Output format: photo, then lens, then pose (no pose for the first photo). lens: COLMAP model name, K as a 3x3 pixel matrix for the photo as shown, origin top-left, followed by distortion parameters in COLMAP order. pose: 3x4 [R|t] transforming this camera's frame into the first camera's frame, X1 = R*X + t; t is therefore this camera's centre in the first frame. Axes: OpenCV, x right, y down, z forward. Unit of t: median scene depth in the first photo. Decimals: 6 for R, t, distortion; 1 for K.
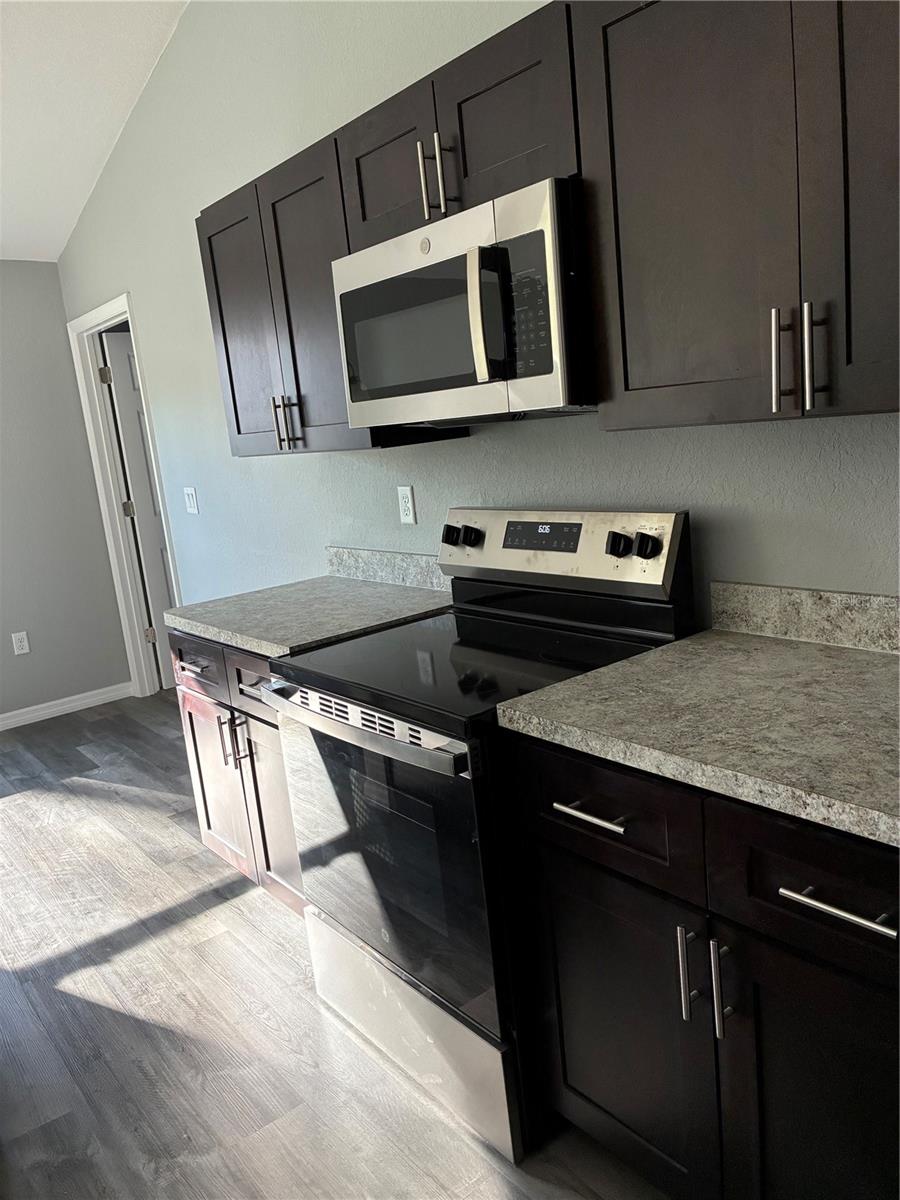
lens RADIAL K [[908.7, 0, 443.0], [0, 908.7, 593.9], [0, 0, 1]] dist [0.048029, -0.069595]
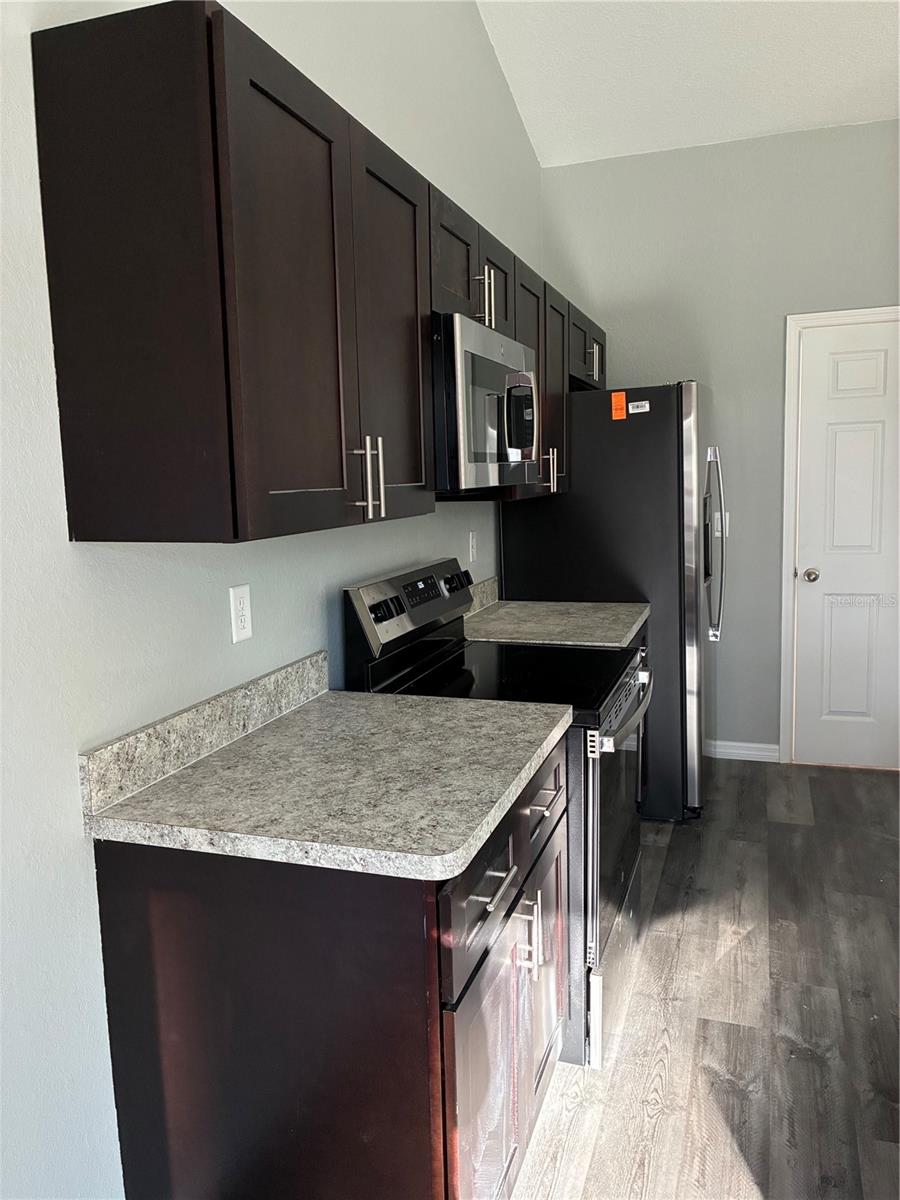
lens RADIAL K [[908.7, 0, 448.2], [0, 908.7, 592.2], [0, 0, 1]] dist [0.048029, -0.069595]
pose [[-0.540702, 0.000501, 0.841214, -0.894571], [0.236274, 0.959835, 0.151297, -0.229228], [-0.807352, 0.280563, -0.519103, 1.559765]]
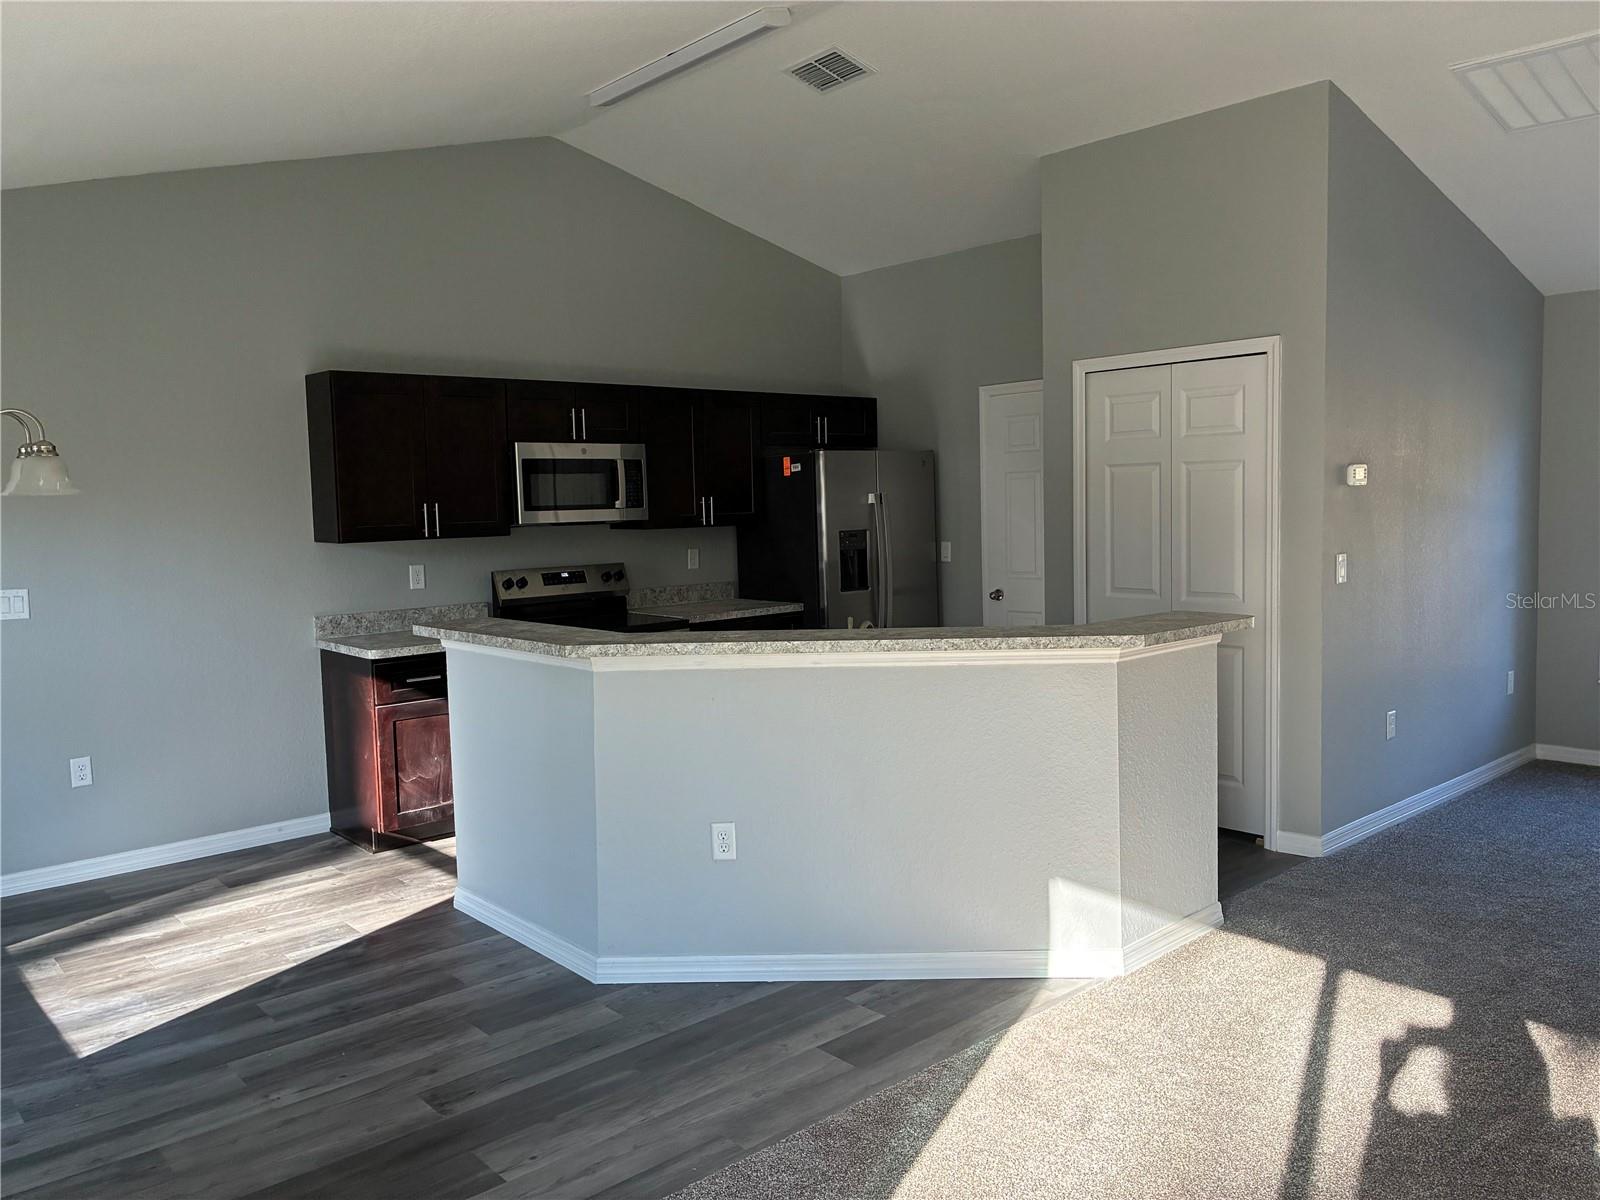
lens RADIAL K [[1211.6, 0, 795.5], [0, 1211.6, 588.2], [0, 0, 1]] dist [0.048029, -0.069595]
pose [[-0.059670, 0.031895, 0.997709, -2.782232], [0.221843, 0.974918, -0.017899, 0.132948], [-0.973255, 0.220267, -0.065249, 0.638593]]
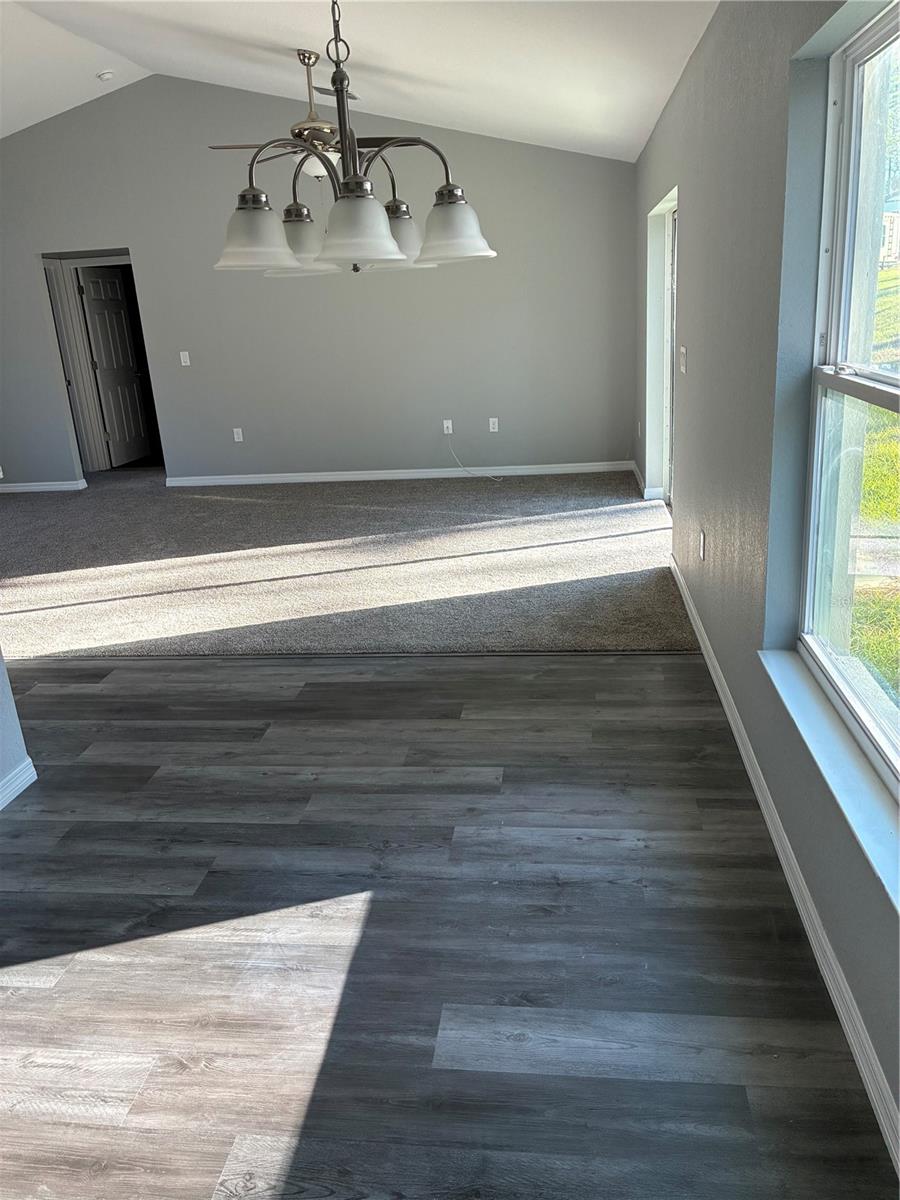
lens RADIAL K [[908.7, 0, 442.3], [0, 908.7, 597.0], [0, 0, 1]] dist [0.048029, -0.069595]
pose [[-0.699301, 0.368415, -0.612575, -0.675845], [0.010605, 0.862208, 0.506443, -0.385830], [0.714749, 0.347660, -0.606850, 2.166754]]
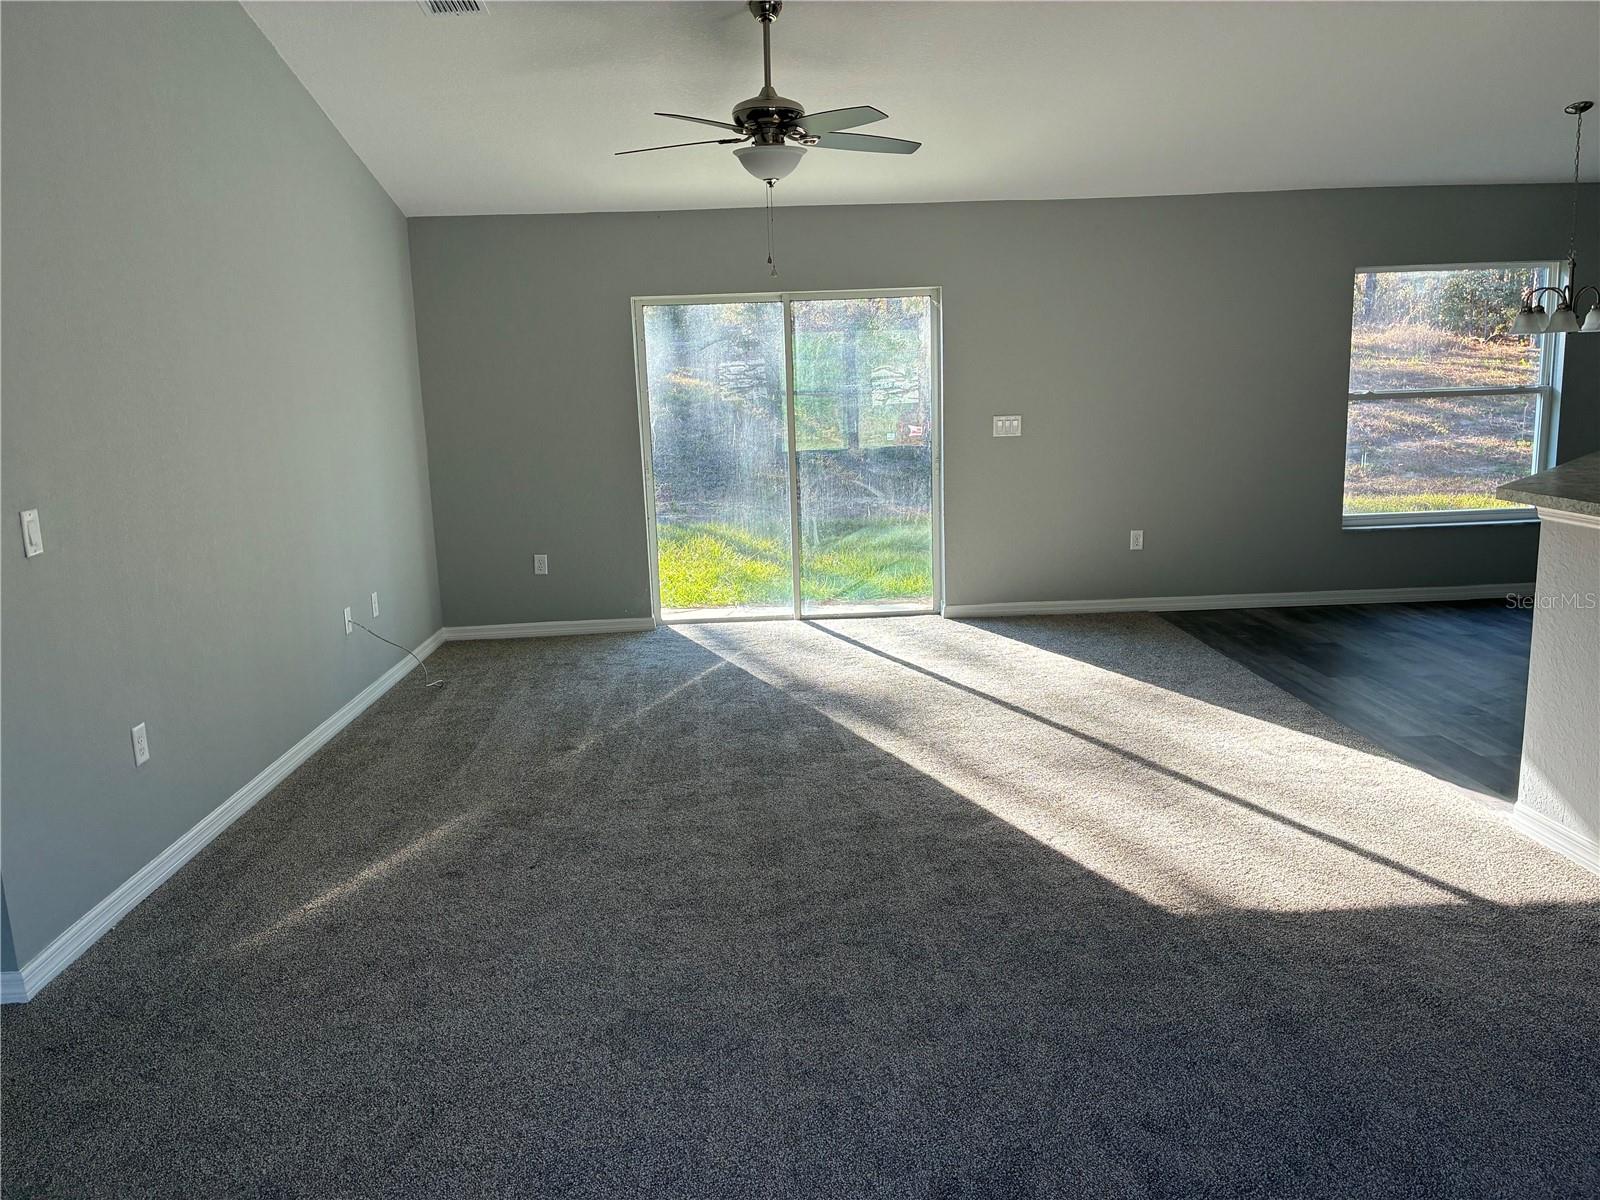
lens RADIAL K [[1211.6, 0, 798.6], [0, 1211.6, 592.4], [0, 0, 1]] dist [0.048029, -0.069595]
pose [[0.808461, 0.180734, -0.560113, -0.989638], [-0.164461, 0.983146, 0.079855, 0.434270], [0.565105, 0.027557, 0.824558, -1.830291]]
